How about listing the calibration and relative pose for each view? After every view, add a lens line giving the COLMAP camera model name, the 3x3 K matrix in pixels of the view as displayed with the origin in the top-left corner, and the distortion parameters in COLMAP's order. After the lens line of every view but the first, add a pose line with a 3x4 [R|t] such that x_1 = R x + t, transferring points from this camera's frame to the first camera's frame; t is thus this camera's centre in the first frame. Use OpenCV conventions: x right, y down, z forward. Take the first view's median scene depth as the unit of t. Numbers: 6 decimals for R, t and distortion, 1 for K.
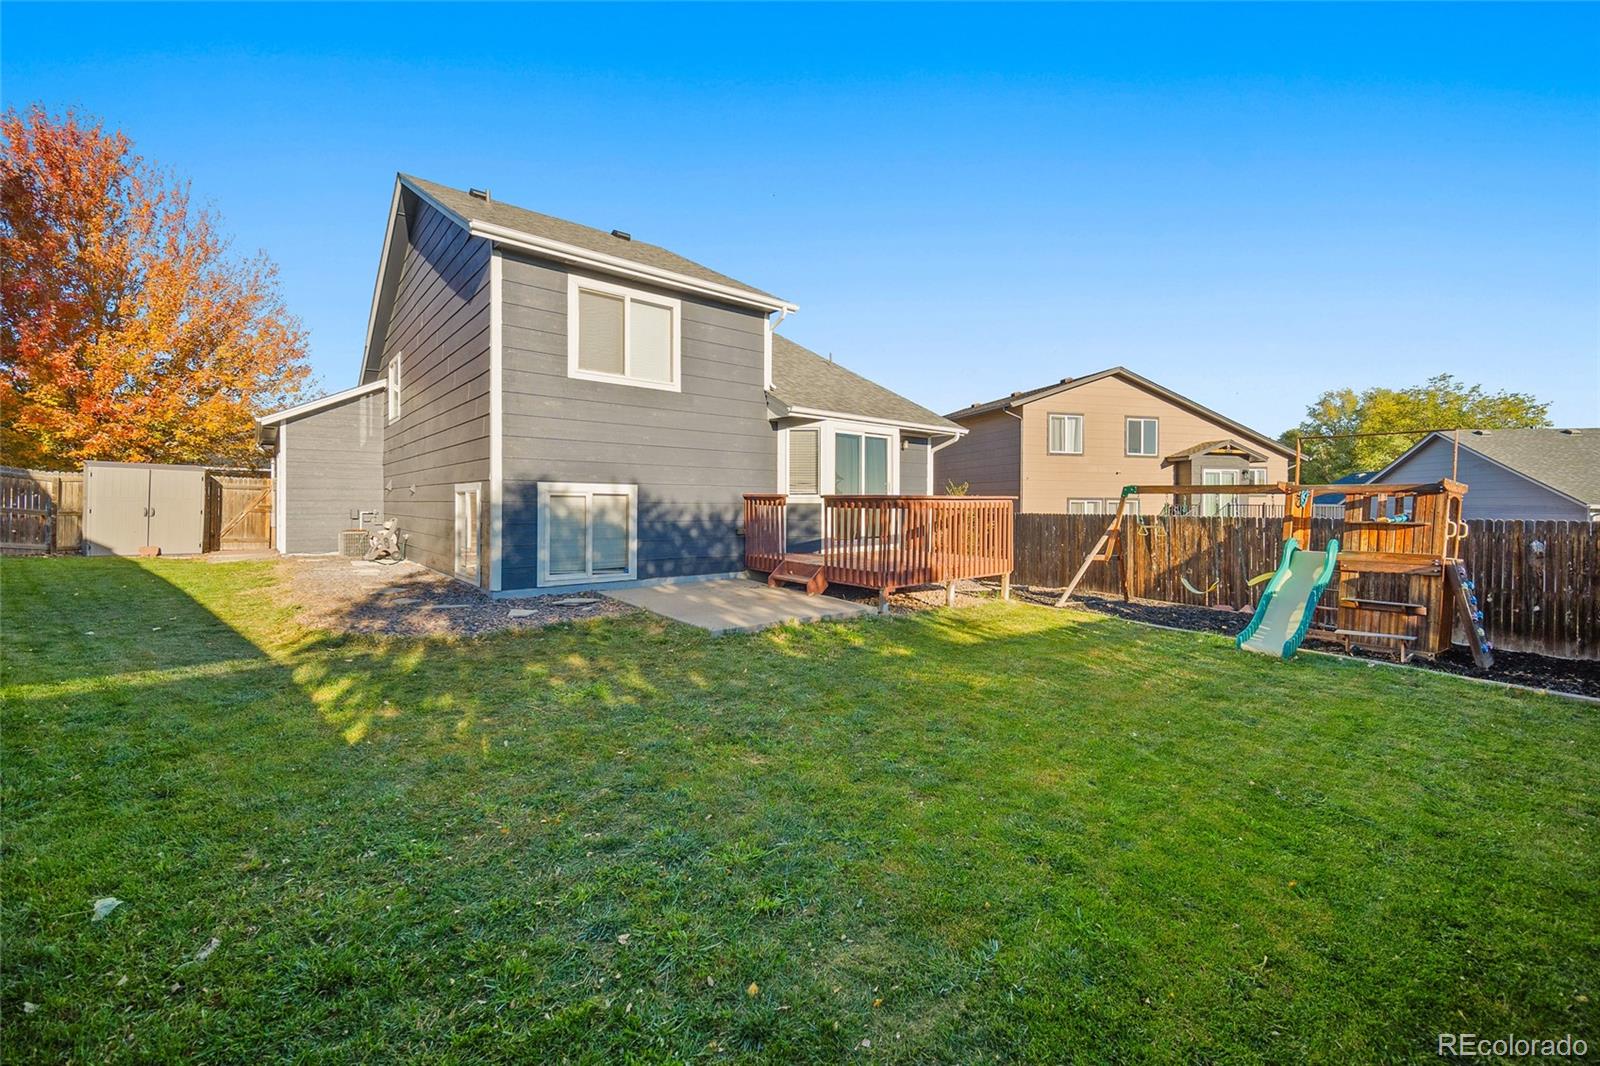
lens RADIAL K [[630.8, 0, 804.8], [0, 630.8, 526.8], [0, 0, 1]] dist [0.001654, 0.000044]
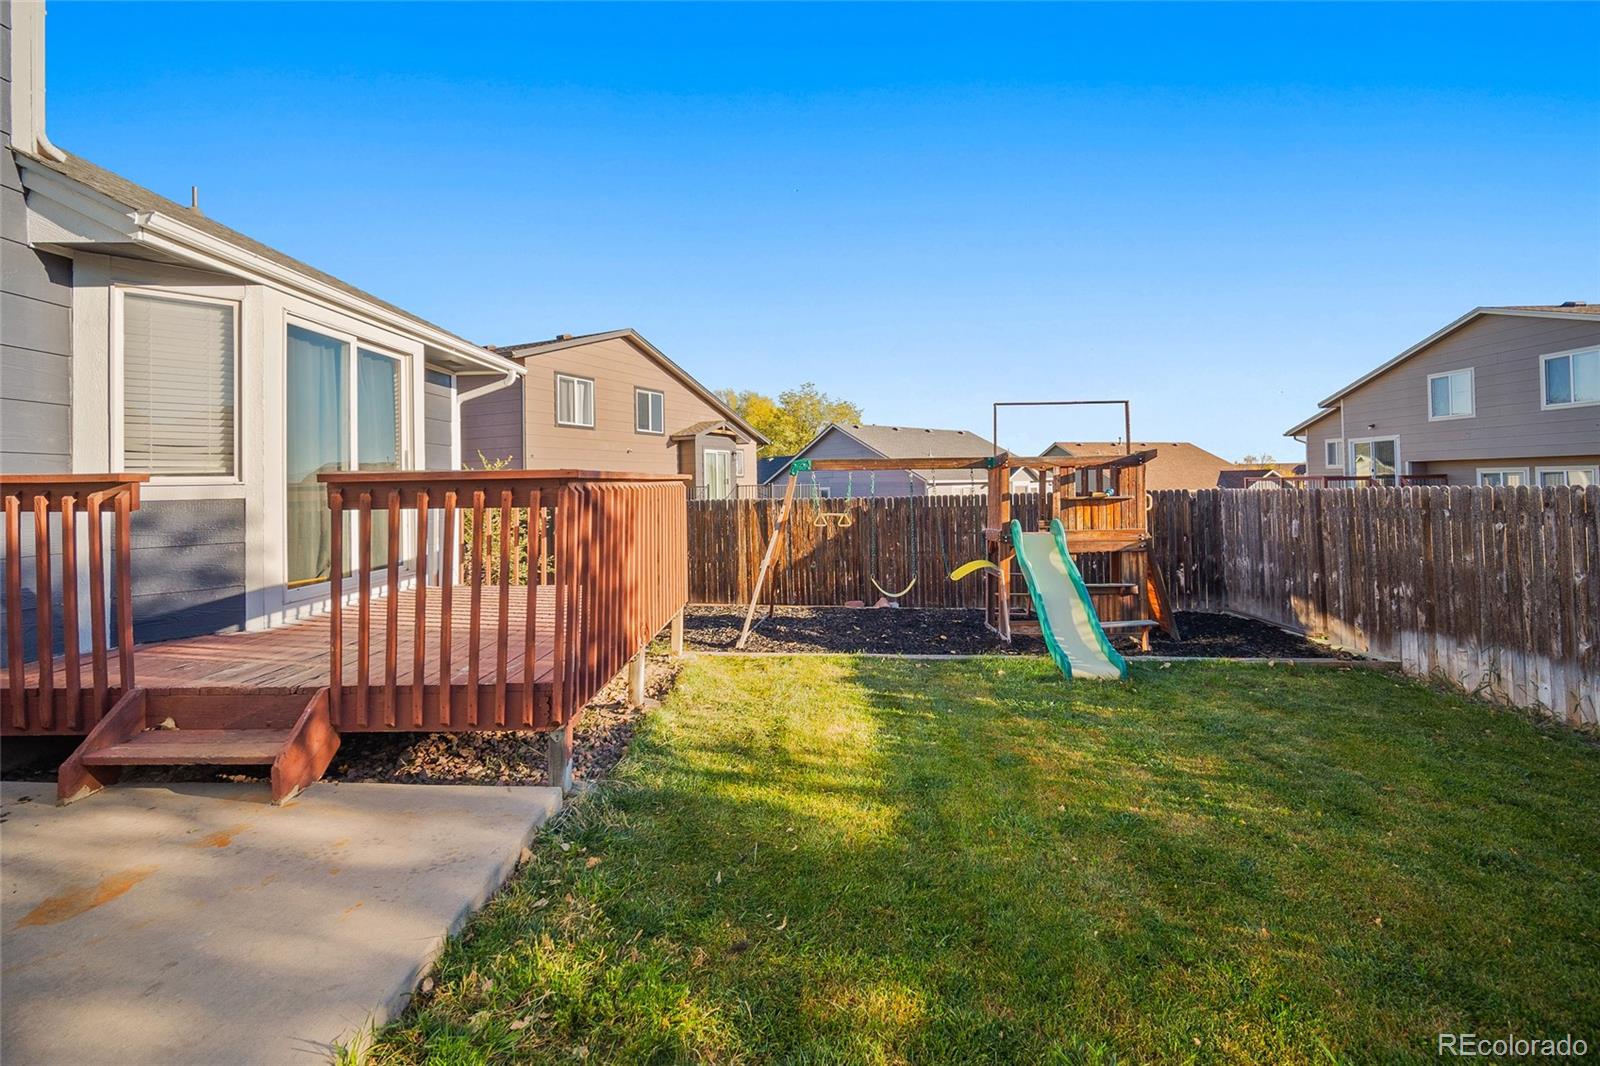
lens RADIAL K [[656.0, 0, 805.1], [0, 656.0, 475.7], [0, 0, 1]] dist [-0.001221, -0.000157]
pose [[0.646720, -0.009208, 0.762672, -0.057410], [0.053906, 0.997978, -0.033661, -0.019976], [-0.760820, 0.062882, 0.645909, 0.489586]]
